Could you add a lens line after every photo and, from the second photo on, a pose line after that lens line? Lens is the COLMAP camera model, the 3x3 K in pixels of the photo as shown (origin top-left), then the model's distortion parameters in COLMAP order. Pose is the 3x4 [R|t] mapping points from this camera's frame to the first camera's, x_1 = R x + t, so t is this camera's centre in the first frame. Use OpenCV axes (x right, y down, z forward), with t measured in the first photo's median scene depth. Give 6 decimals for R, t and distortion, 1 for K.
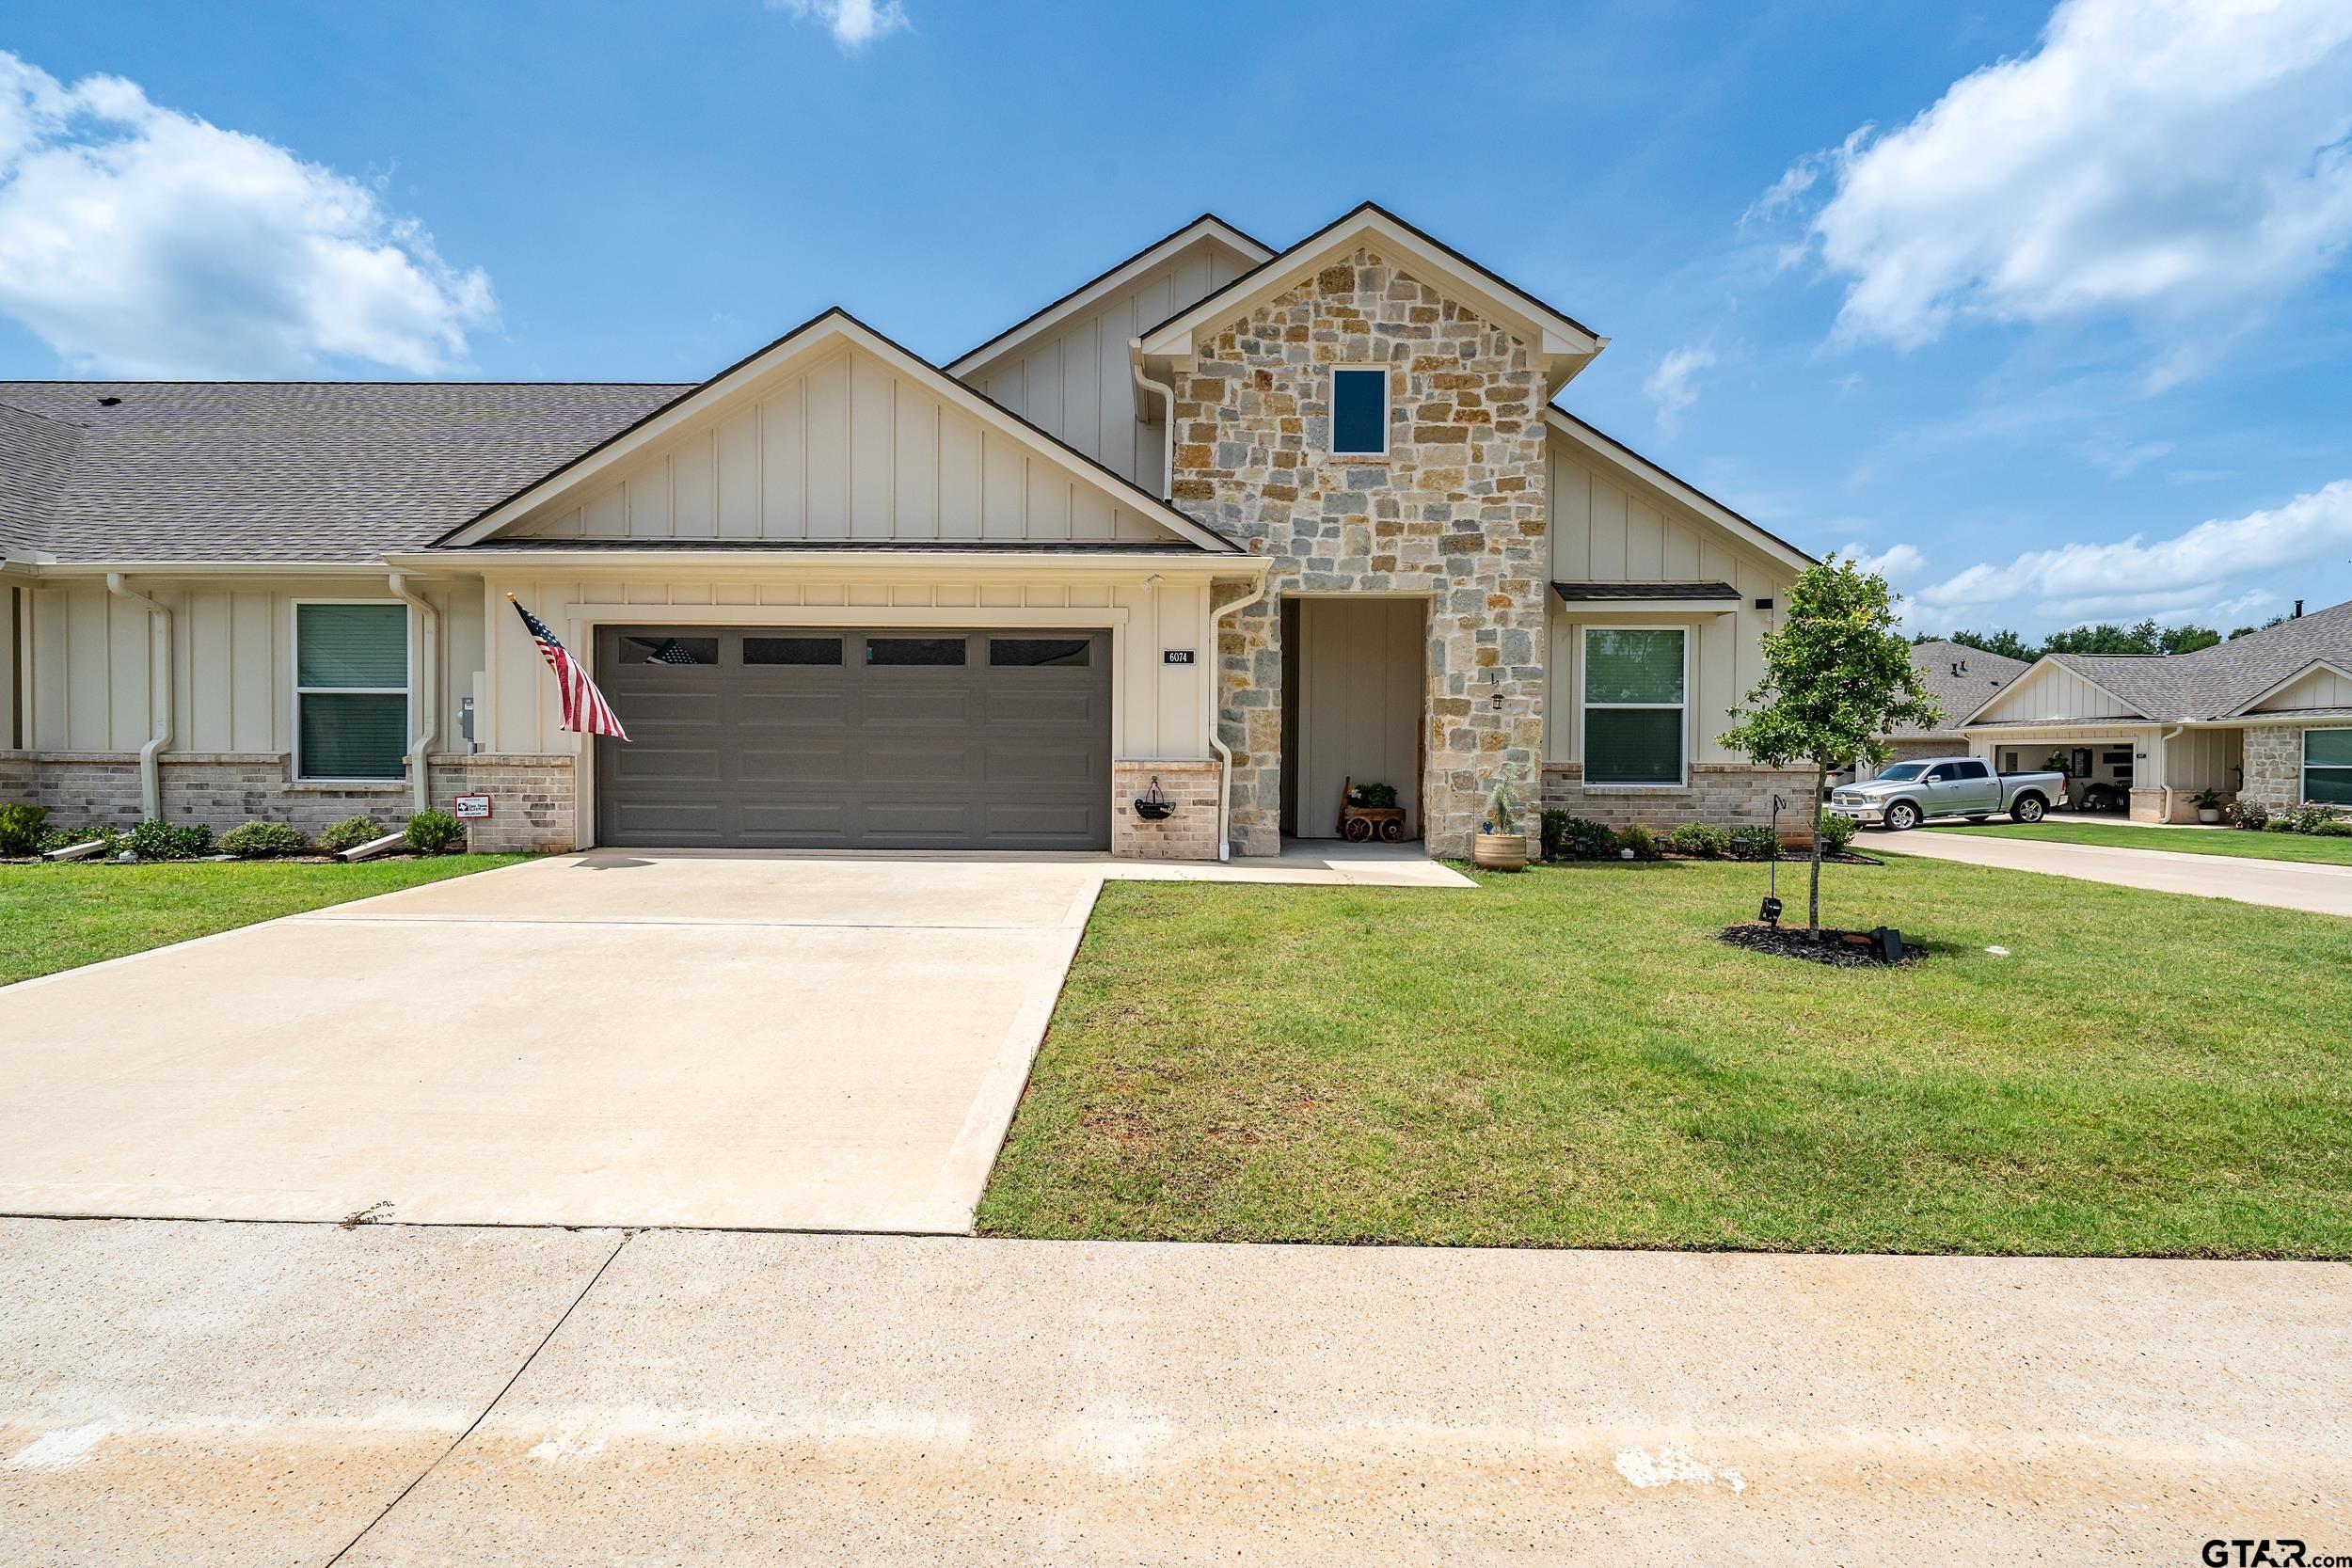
lens RADIAL K [[1010.6, 0, 1176.0], [0, 1010.6, 784.0], [0, 0, 1]] dist [0.001585, 0.000403]
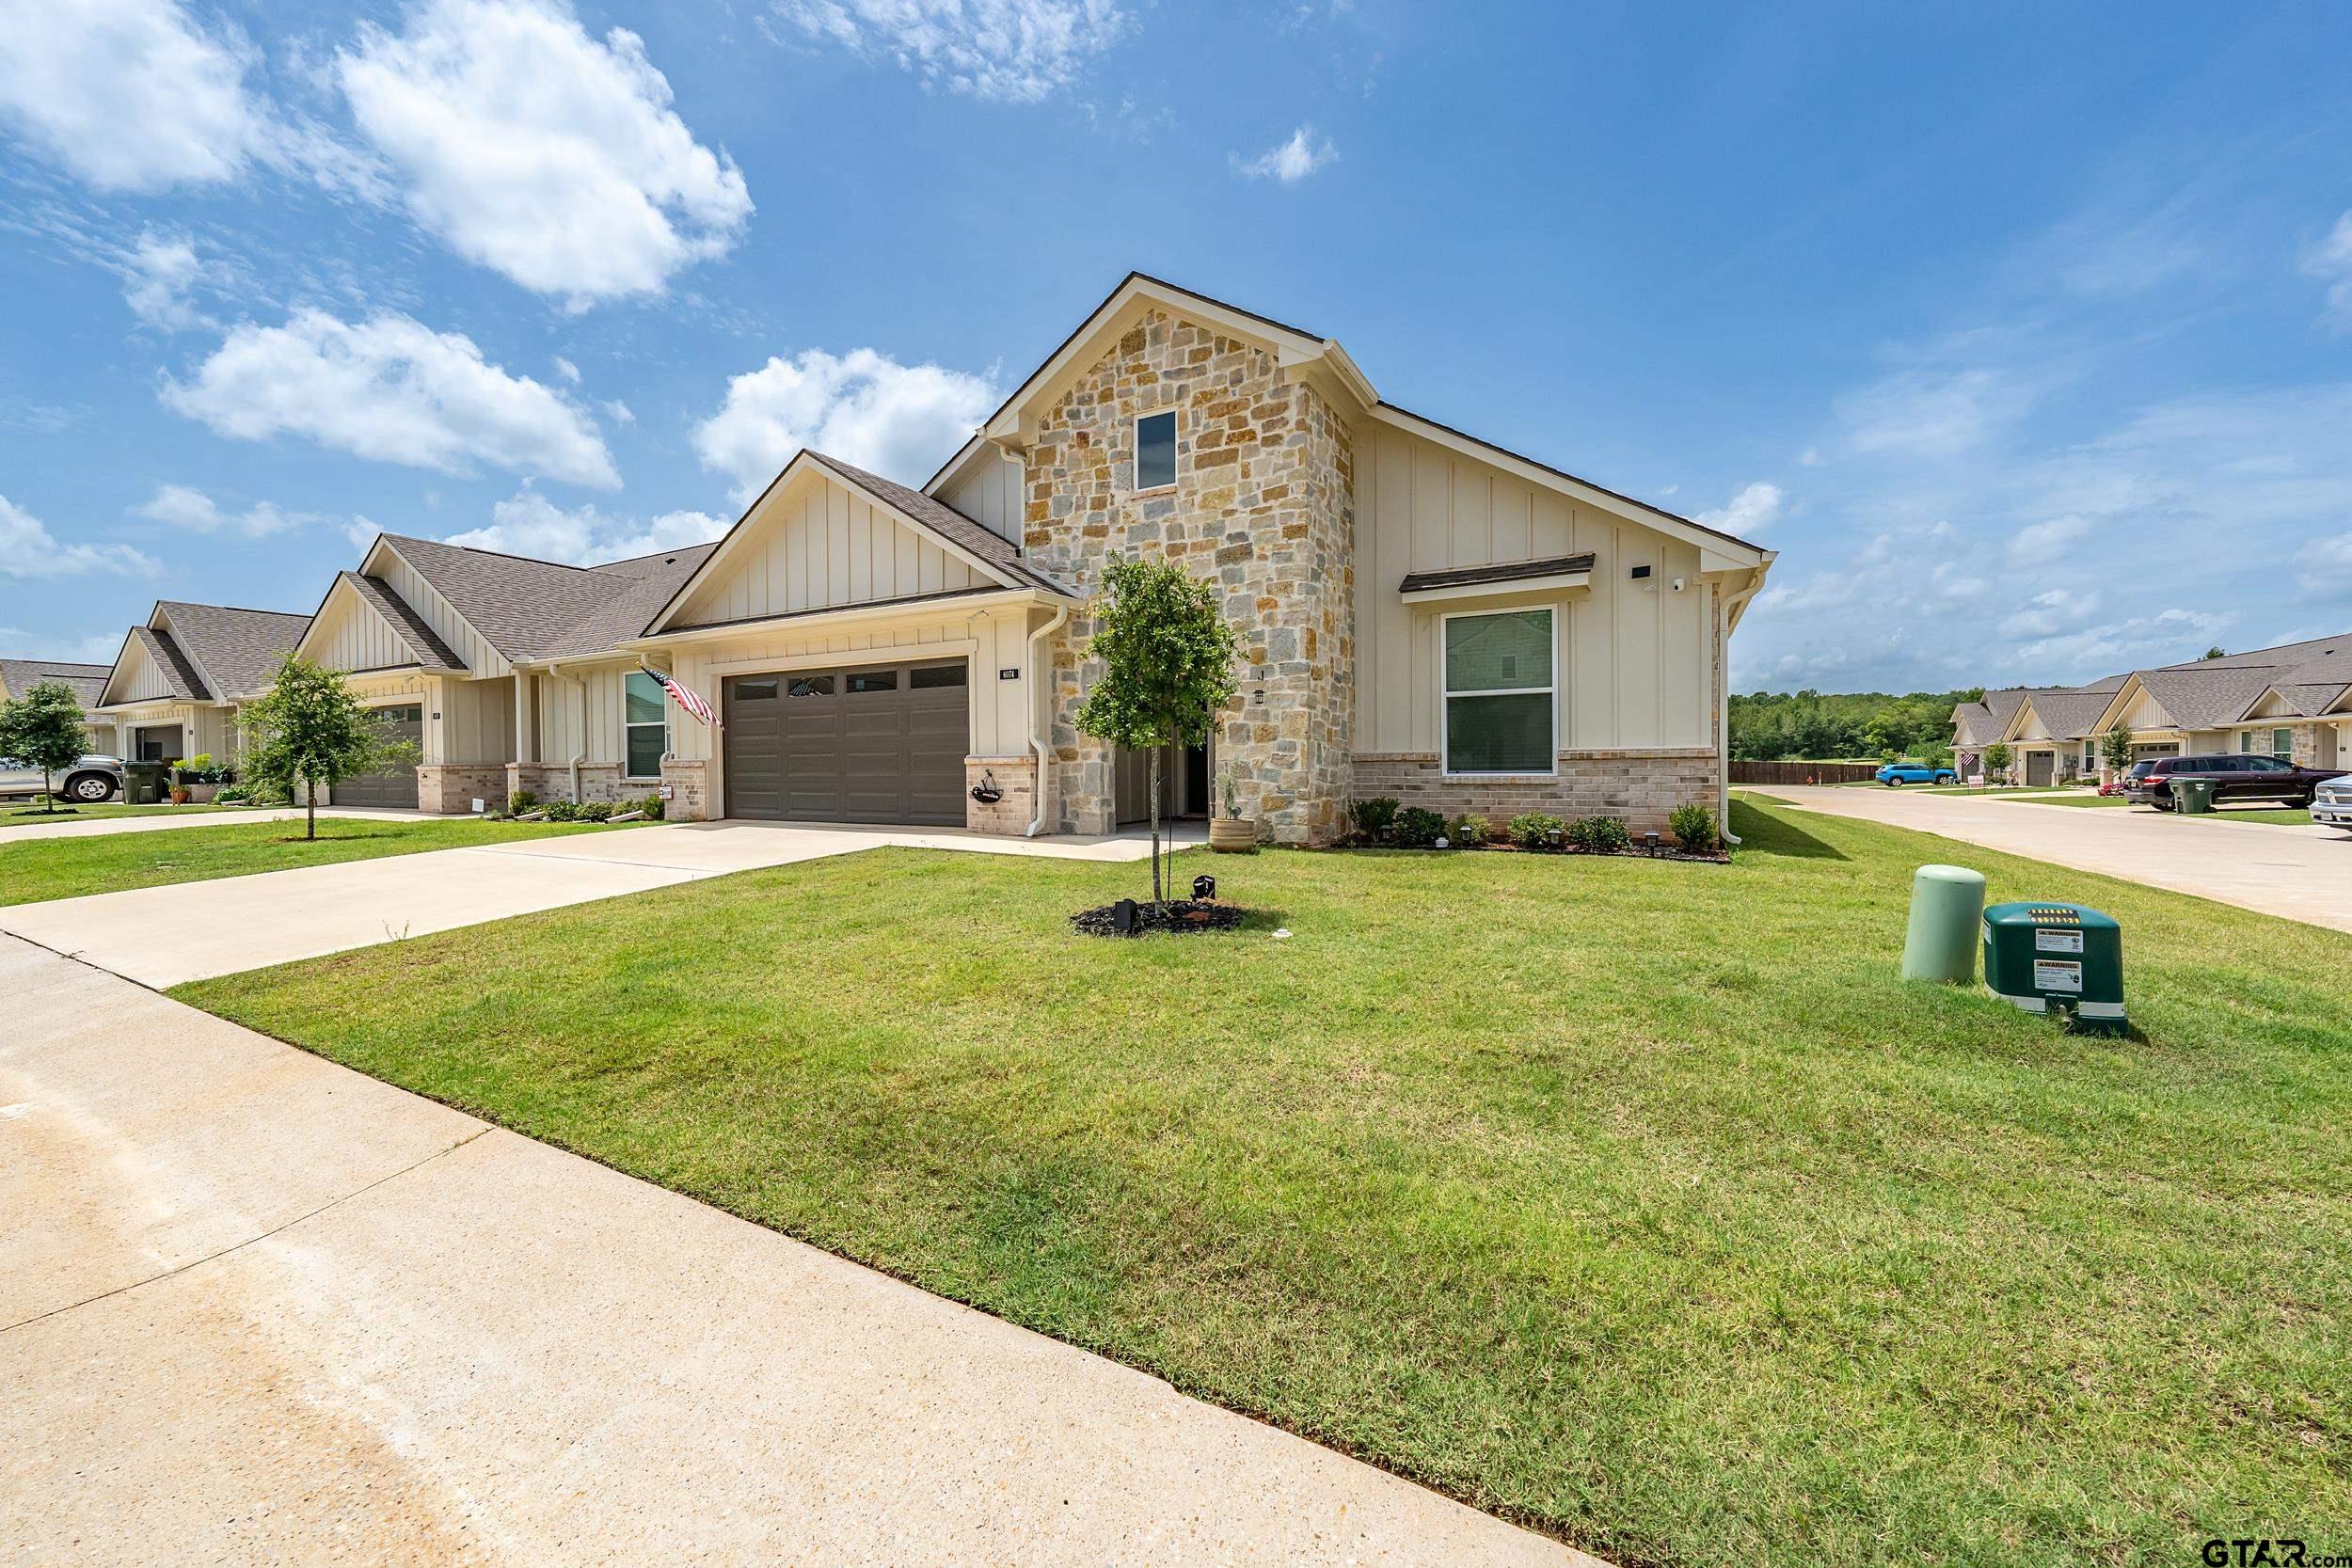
lens RADIAL K [[892.0, 0, 1176.0], [0, 892.0, 784.0], [0, 0, 1]] dist [-0.000849, -0.000079]
pose [[0.879324, -0.003526, -0.476211, 0.688246], [0.003465, 0.999993, -0.001006, 0.012331], [0.476211, -0.000765, 0.879330, 0.117875]]
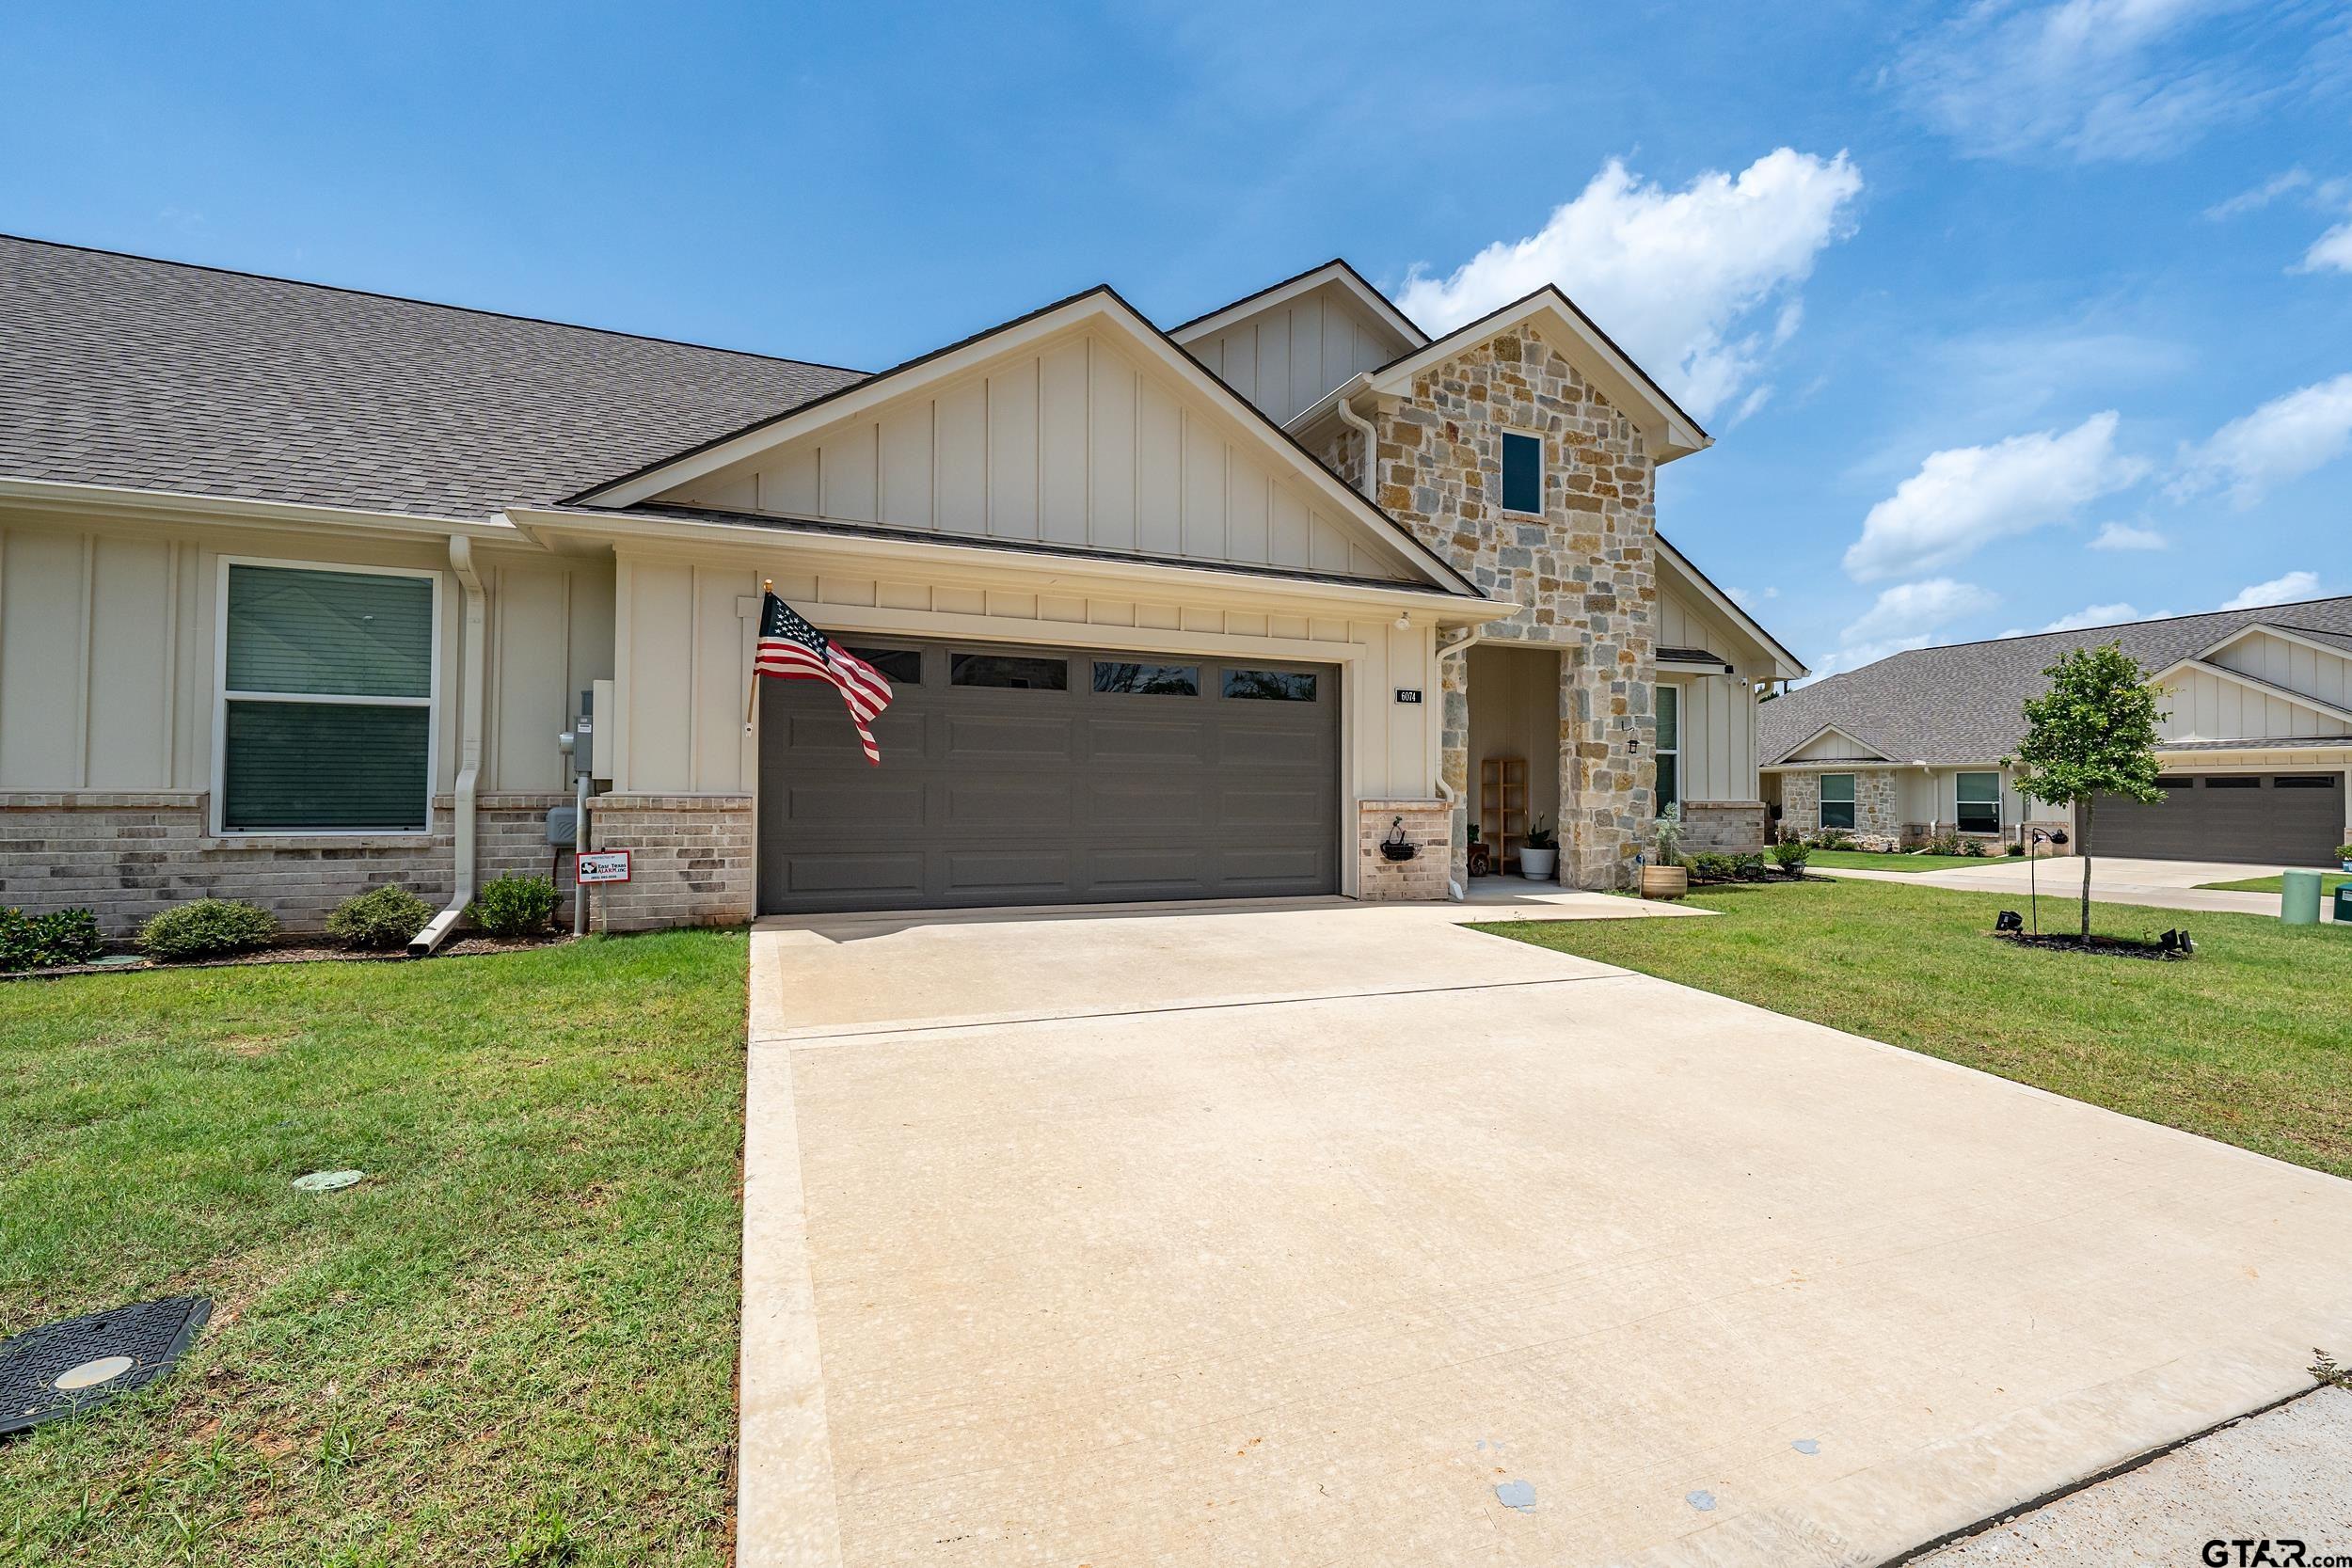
lens RADIAL K [[1010.6, 0, 1176.0], [0, 1010.6, 784.0], [0, 0, 1]] dist [0.001585, 0.000403]
pose [[0.921743, 0.003926, 0.387782, -0.572517], [0.009489, 0.999421, -0.032673, -0.008803], [-0.387685, 0.033796, 0.921172, 0.169299]]
